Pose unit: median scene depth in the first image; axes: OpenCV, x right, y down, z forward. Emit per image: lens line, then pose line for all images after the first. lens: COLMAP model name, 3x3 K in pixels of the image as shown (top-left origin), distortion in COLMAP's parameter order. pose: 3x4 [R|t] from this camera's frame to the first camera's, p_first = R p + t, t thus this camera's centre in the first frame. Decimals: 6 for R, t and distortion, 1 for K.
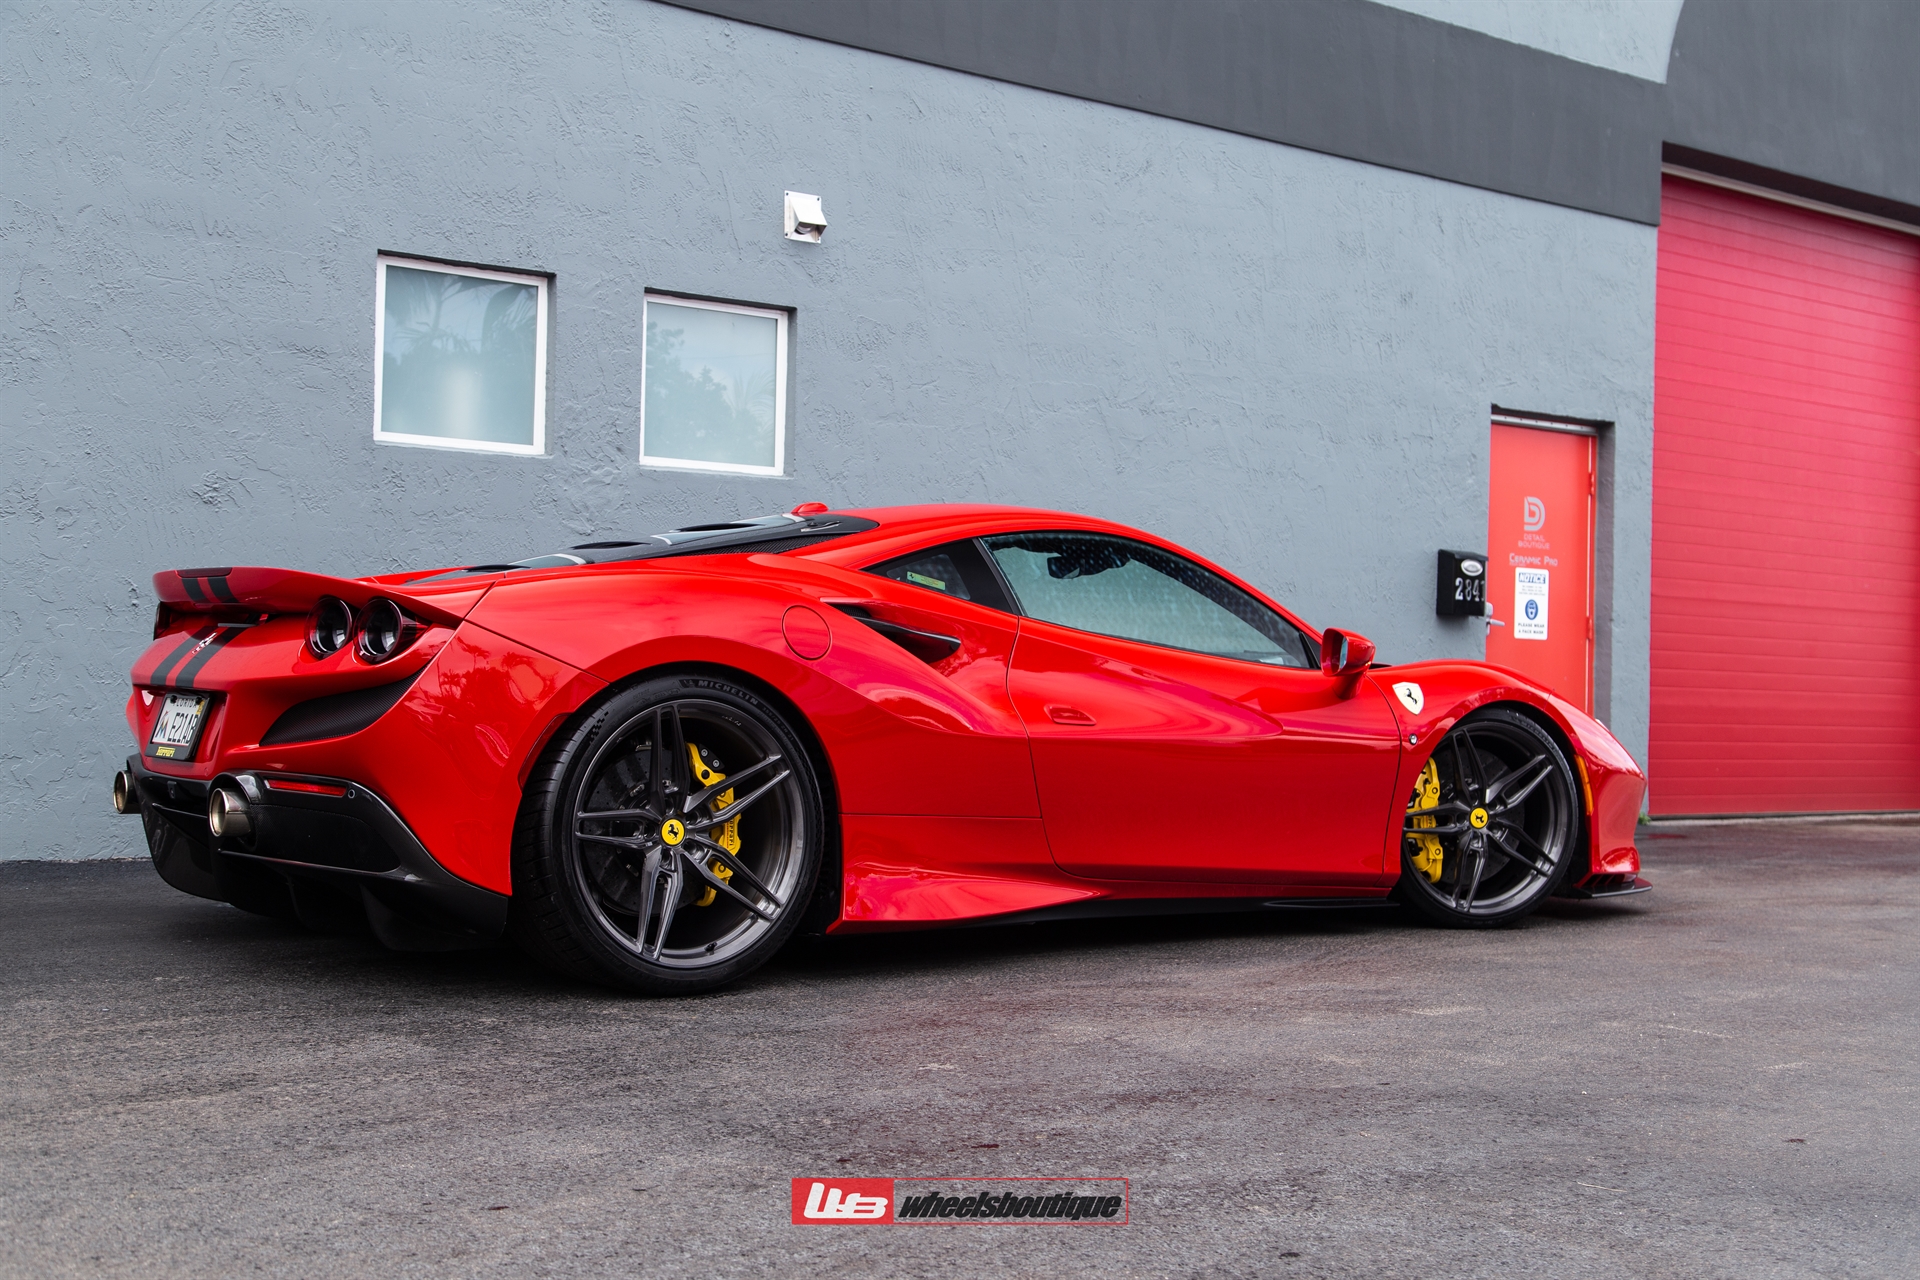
lens RADIAL K [[2270.2, 0, 963.7], [0, 2270.2, 650.0], [0, 0, 1]] dist [0.079363, 0.000000]
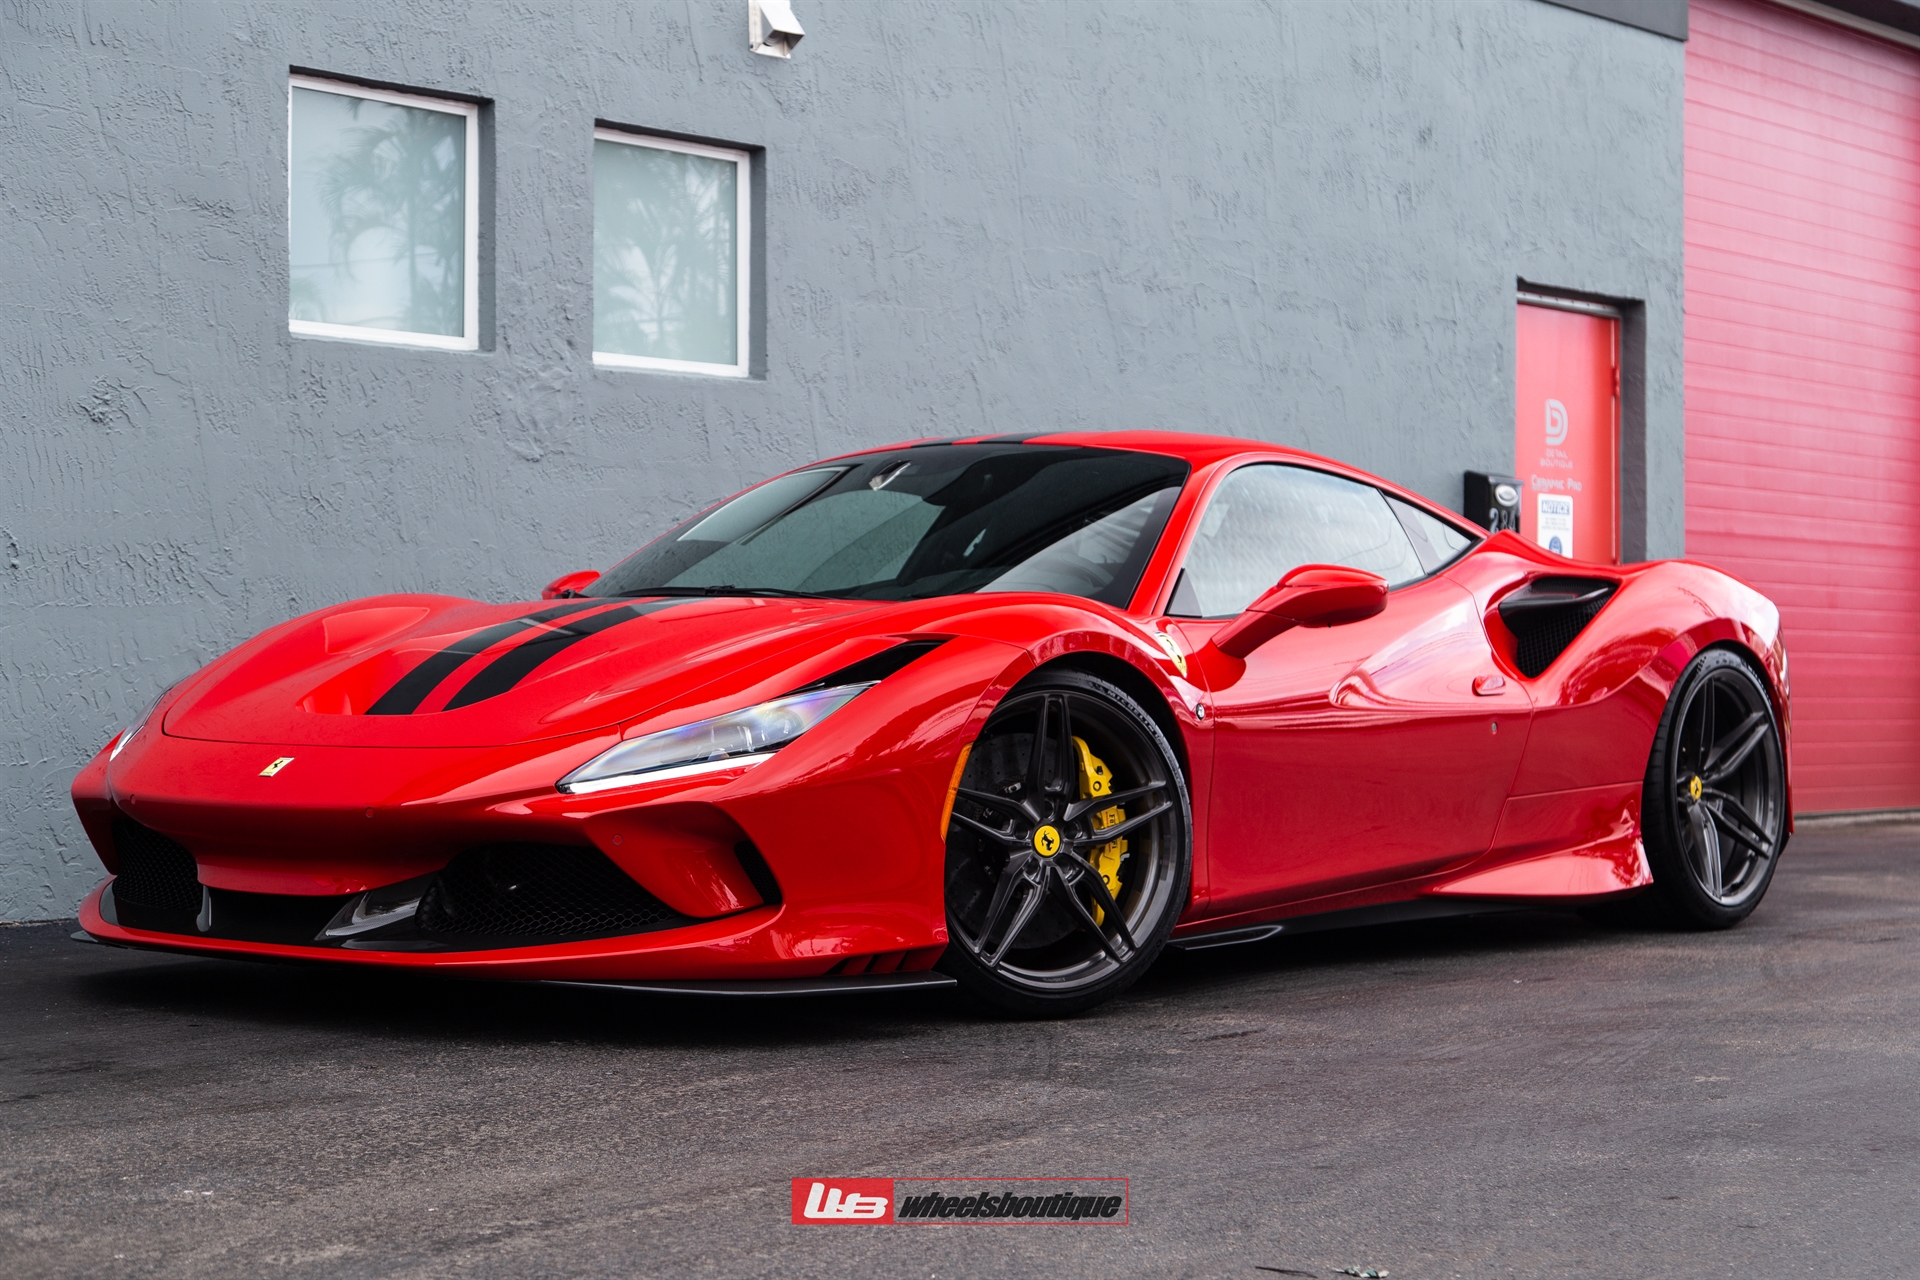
lens RADIAL K [[3483.2, 0, 964.1], [0, 3483.2, 642.1], [0, 0, 1]] dist [0.117958, 0.000000]
pose [[0.973487, -0.015586, 0.228211, -0.282673], [0.013307, 0.999845, 0.011522, -0.004002], [-0.228355, -0.008180, 0.973544, -0.111244]]
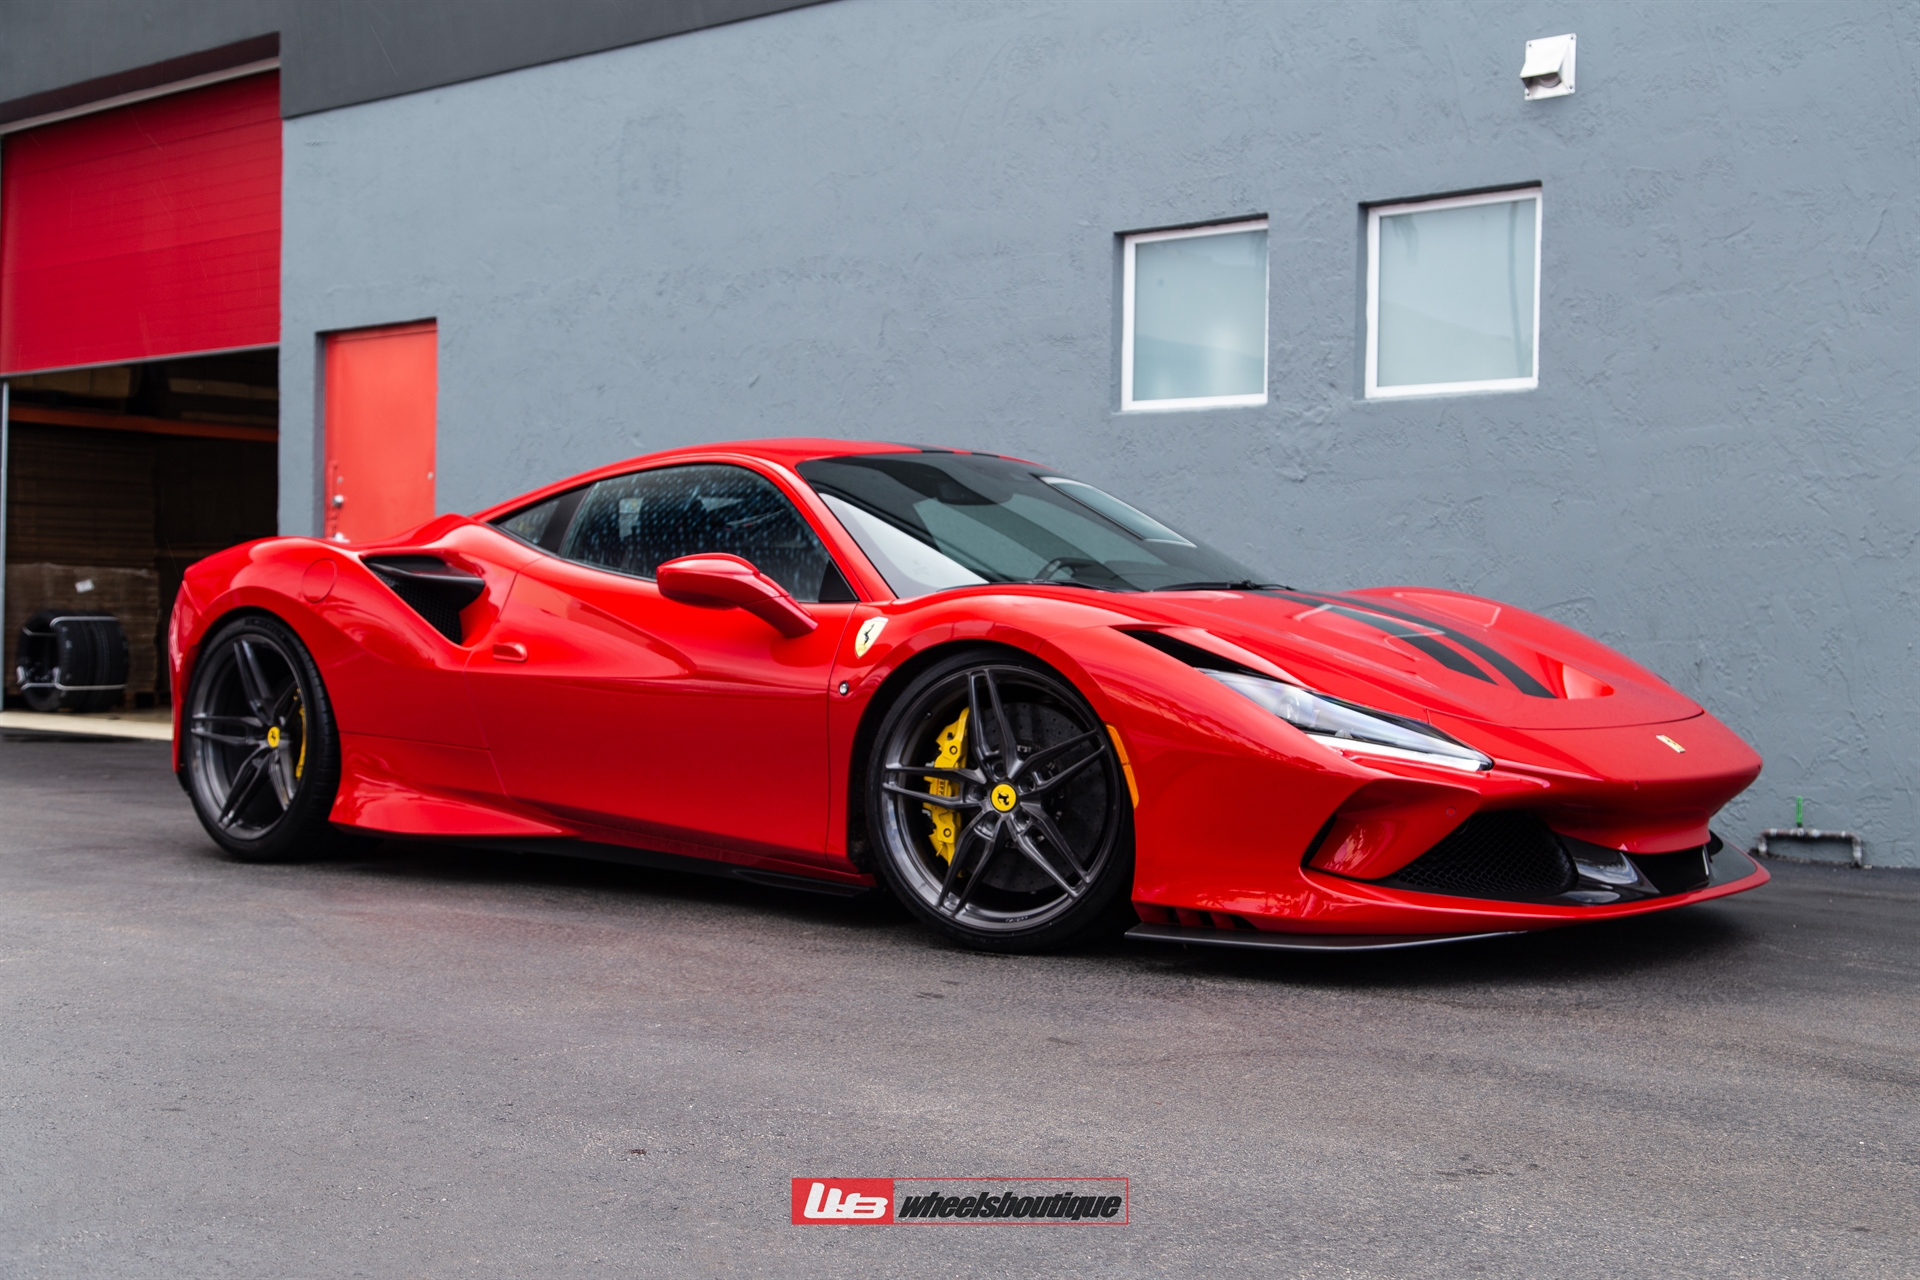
lens RADIAL K [[2377.6, 0, 964.9], [0, 2377.6, 644.3], [0, 0, 1]] dist [0.059831, 0.000000]
pose [[0.224042, -0.007584, -0.974550, 0.753684], [0.004396, 0.999967, -0.006771, 0.022744], [0.974570, -0.002767, 0.224068, 0.633899]]
